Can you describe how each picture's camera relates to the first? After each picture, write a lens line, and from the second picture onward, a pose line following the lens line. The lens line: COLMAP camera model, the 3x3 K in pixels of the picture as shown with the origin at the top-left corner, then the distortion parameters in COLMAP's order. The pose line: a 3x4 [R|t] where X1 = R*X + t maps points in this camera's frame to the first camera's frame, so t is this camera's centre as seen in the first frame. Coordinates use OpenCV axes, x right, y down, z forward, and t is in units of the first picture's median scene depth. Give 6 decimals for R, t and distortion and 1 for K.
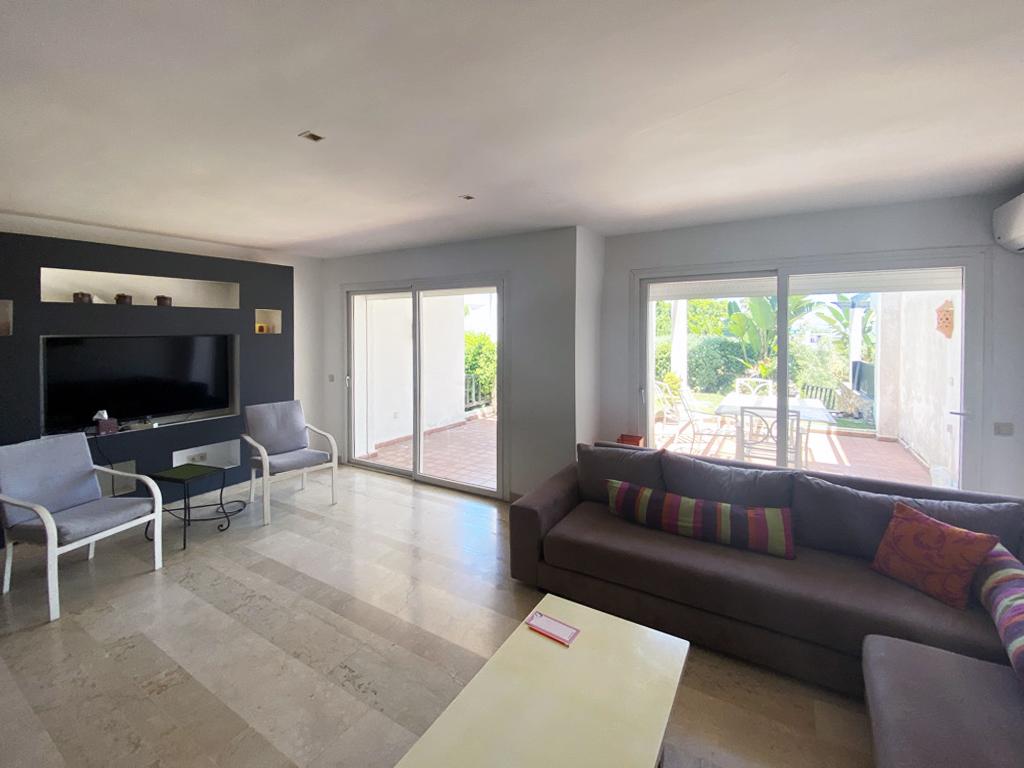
lens RADIAL K [[433.9, 0, 509.2], [0, 433.9, 322.4], [0, 0, 1]] dist [-0.000232, -0.000578]
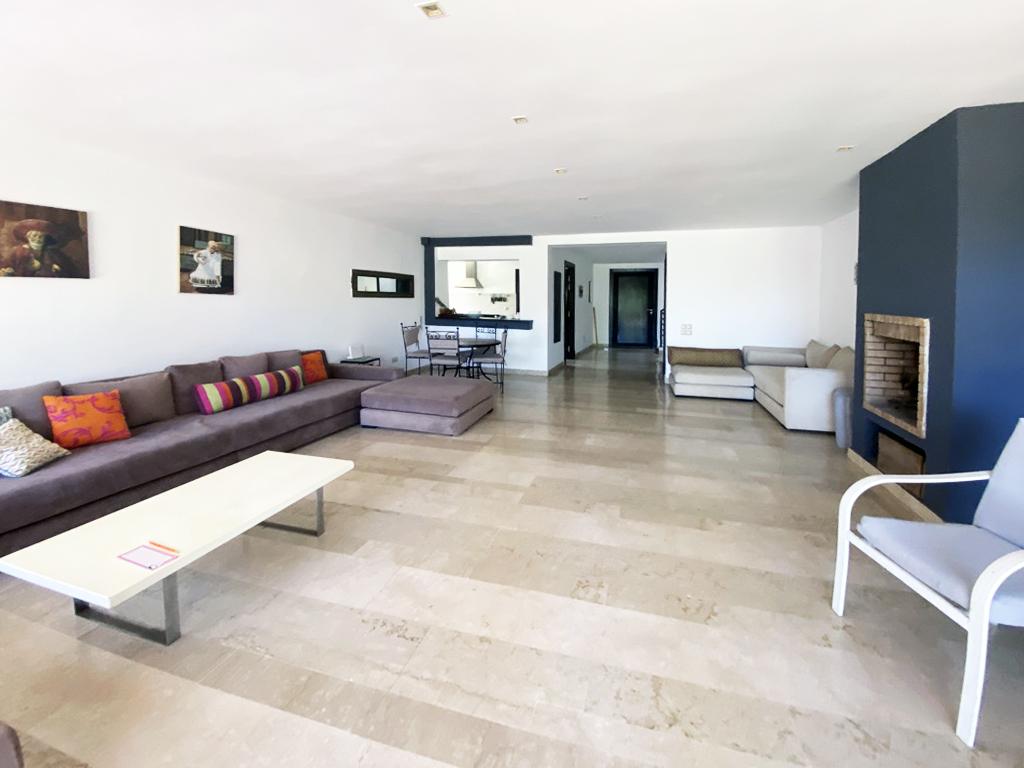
lens RADIAL K [[437.6, 0, 549.7], [0, 437.6, 323.0], [0, 0, 1]] dist [0.000665, -0.000007]
pose [[-0.944290, 0.016097, -0.328721, -0.195985], [0.002989, 0.999181, 0.040342, 0.080165], [0.329101, 0.037112, -0.943565, 1.017829]]
